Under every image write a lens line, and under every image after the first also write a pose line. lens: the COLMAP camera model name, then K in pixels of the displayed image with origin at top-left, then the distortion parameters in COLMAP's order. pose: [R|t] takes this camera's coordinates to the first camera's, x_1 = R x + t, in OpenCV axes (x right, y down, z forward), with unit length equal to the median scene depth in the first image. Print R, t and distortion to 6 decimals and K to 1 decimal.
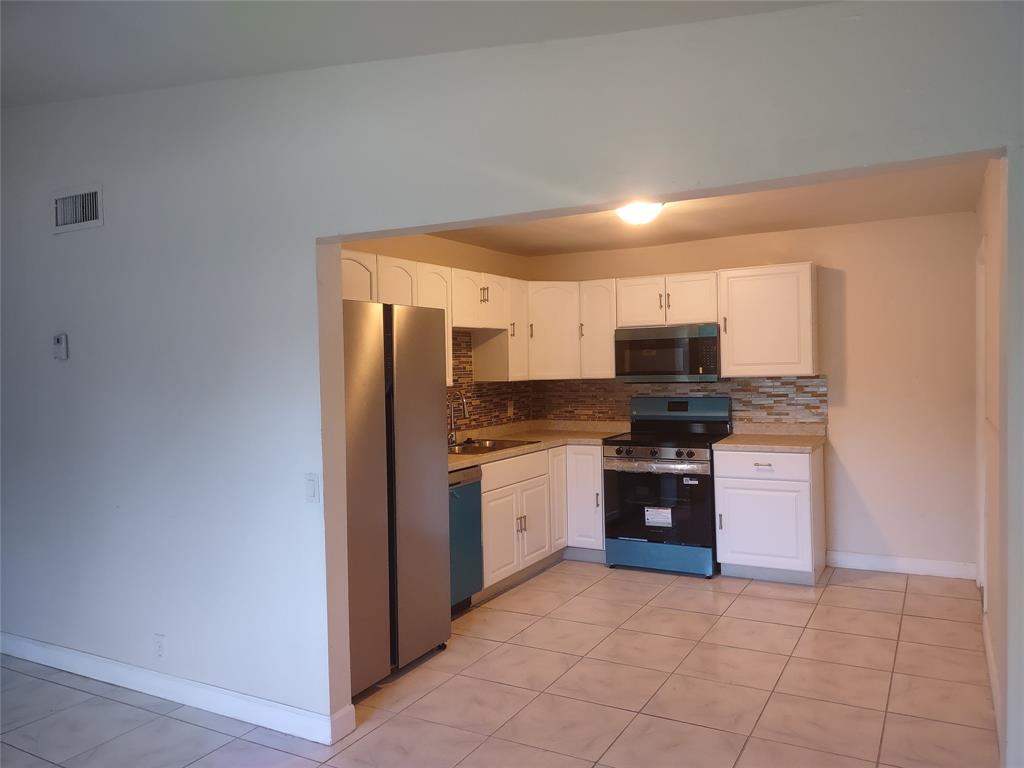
lens RADIAL K [[759.0, 0, 513.1], [0, 759.0, 391.5], [0, 0, 1]] dist [0.082039, -0.108145]
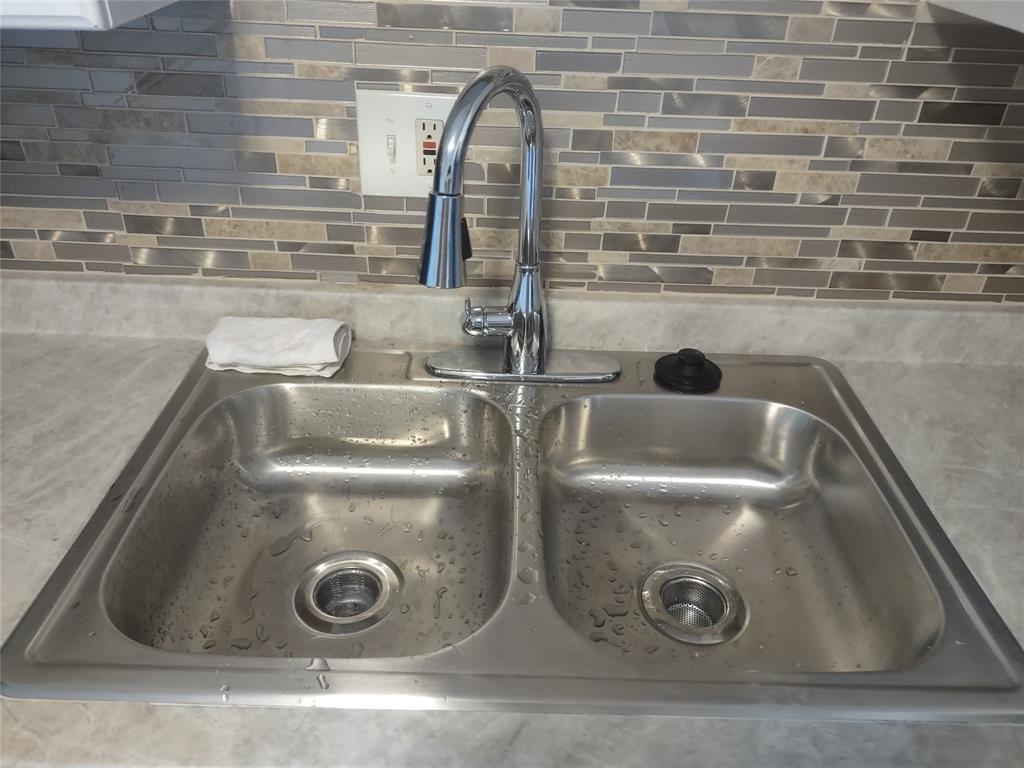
lens RADIAL K [[810.6, 0, 510.1], [0, 810.6, 409.2], [0, 0, 1]] dist [0.091888, -0.148877]
pose [[0.478129, 0.517231, -0.709834, 0.064327], [-0.077884, 0.829986, 0.552320, -0.030220], [0.874829, -0.208795, 0.437125, 0.868296]]
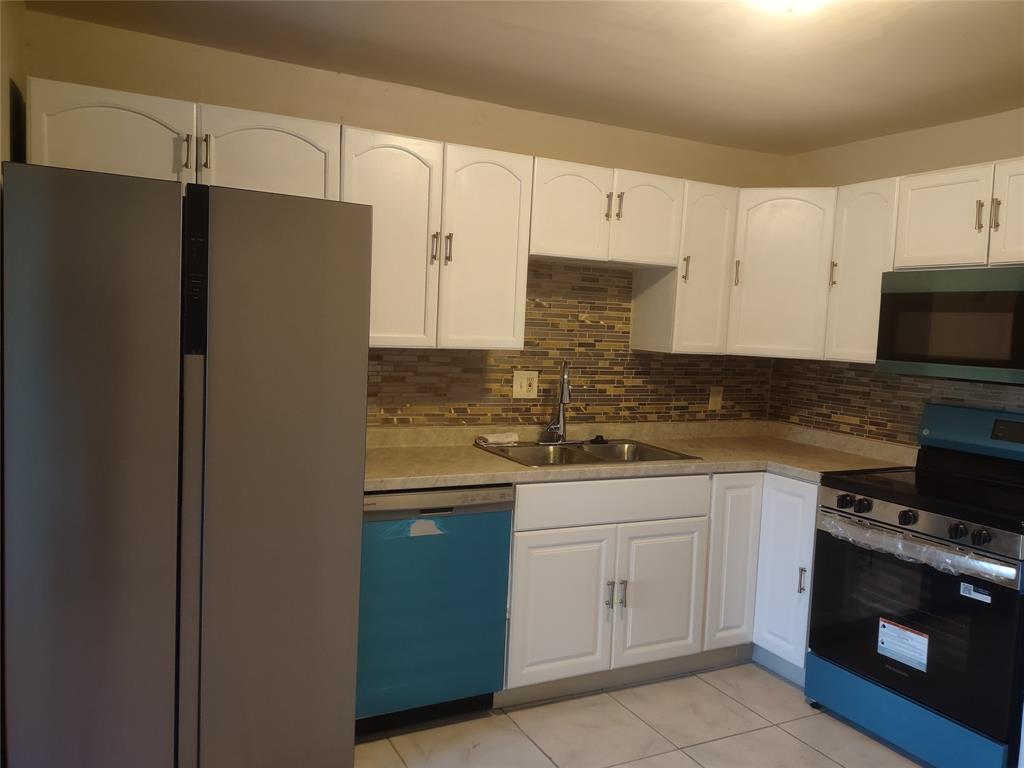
lens RADIAL K [[778.1, 0, 512.0], [0, 778.1, 384.0], [0, 0, 1]] dist [0.083401, -0.121077]
pose [[0.831542, 0.104181, -0.545605, 0.232950], [-0.085758, 0.994555, 0.059205, -0.014754], [0.548802, -0.002441, 0.835949, 0.406694]]
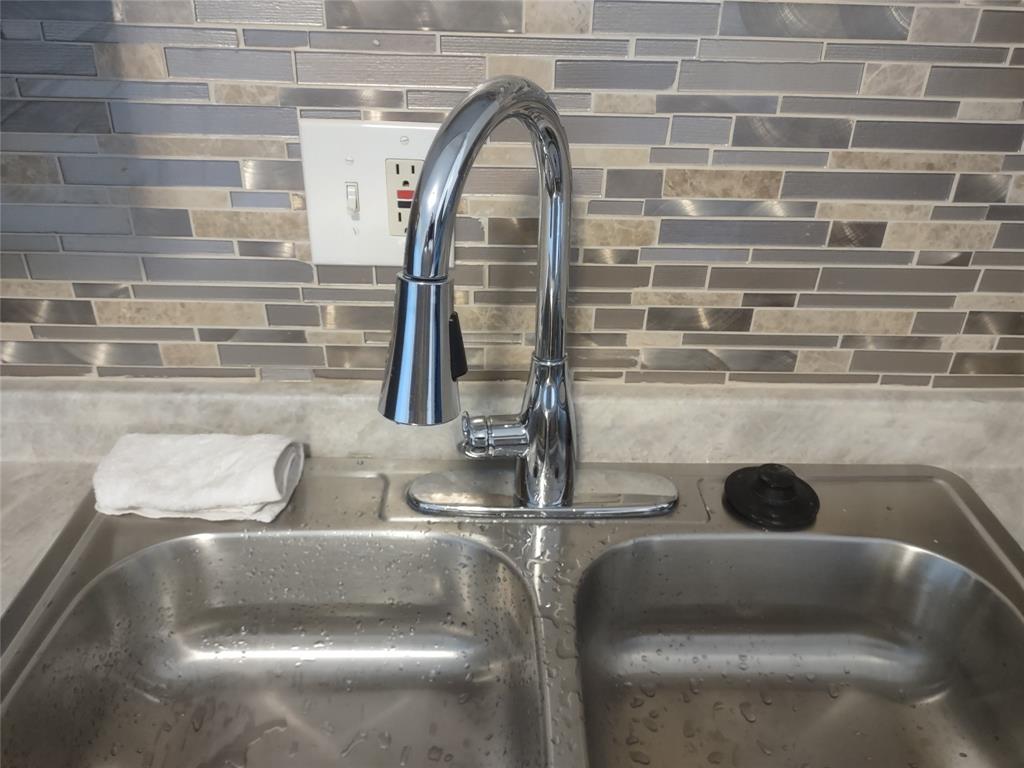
lens RADIAL K [[835.7, 0, 517.9], [0, 835.7, 425.9], [0, 0, 1]] dist [0.042903, -0.061238]
pose [[0.503727, 0.490445, -0.711142, 0.018452], [-0.069140, 0.843460, 0.532724, -0.018365], [0.861091, -0.219180, 0.458783, 0.890243]]
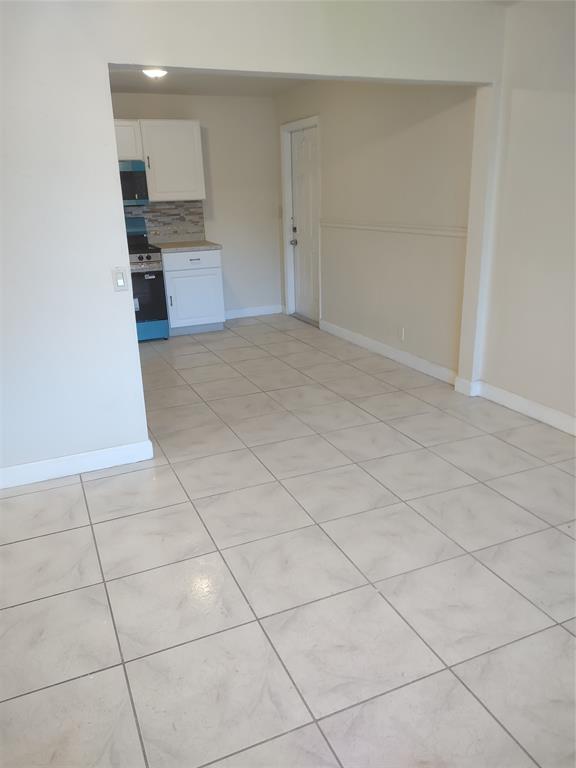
lens RADIAL K [[584.6, 0, 280.9], [0, 584.6, 383.1], [0, 0, 1]] dist [0.082641, -0.125952]
pose [[0.609251, -0.238622, 0.756223, -0.479625], [0.039743, 0.961640, 0.271421, 0.017274], [-0.791981, -0.135309, 0.595363, 0.100402]]
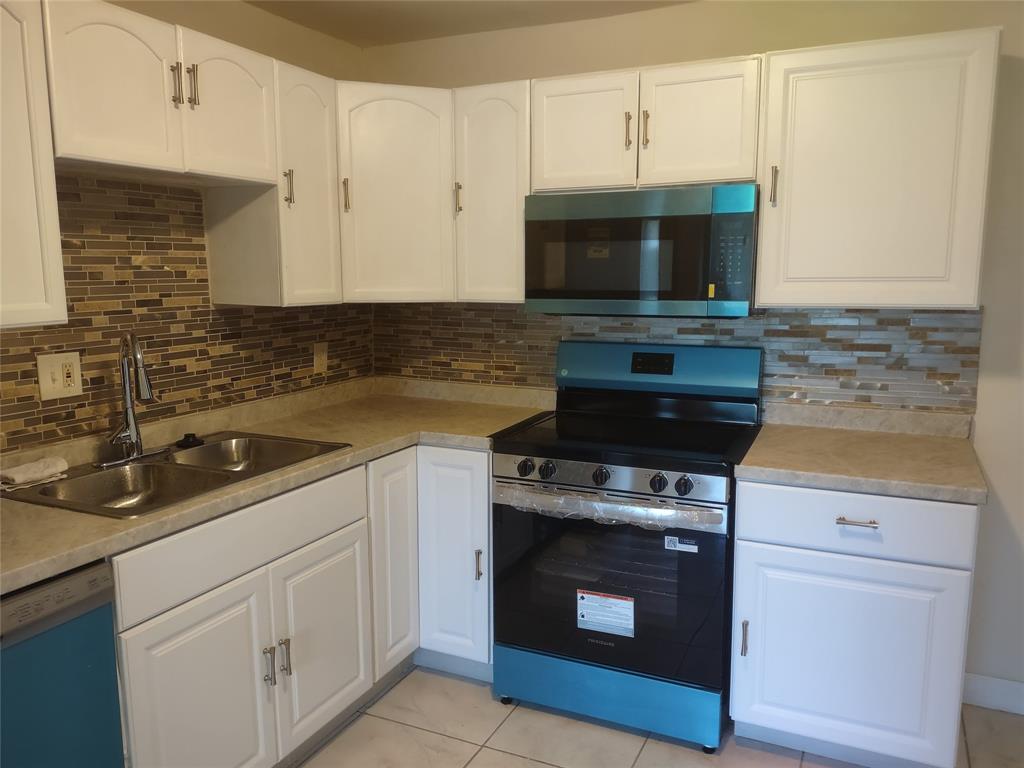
lens RADIAL K [[783.7, 0, 505.8], [0, 783.7, 396.9], [0, 0, 1]] dist [0.071854, -0.098202]
pose [[0.997935, 0.010916, 0.063305, 0.095792], [-0.018723, 0.992095, 0.124088, -0.020638], [-0.061450, -0.125017, 0.990250, 0.531099]]
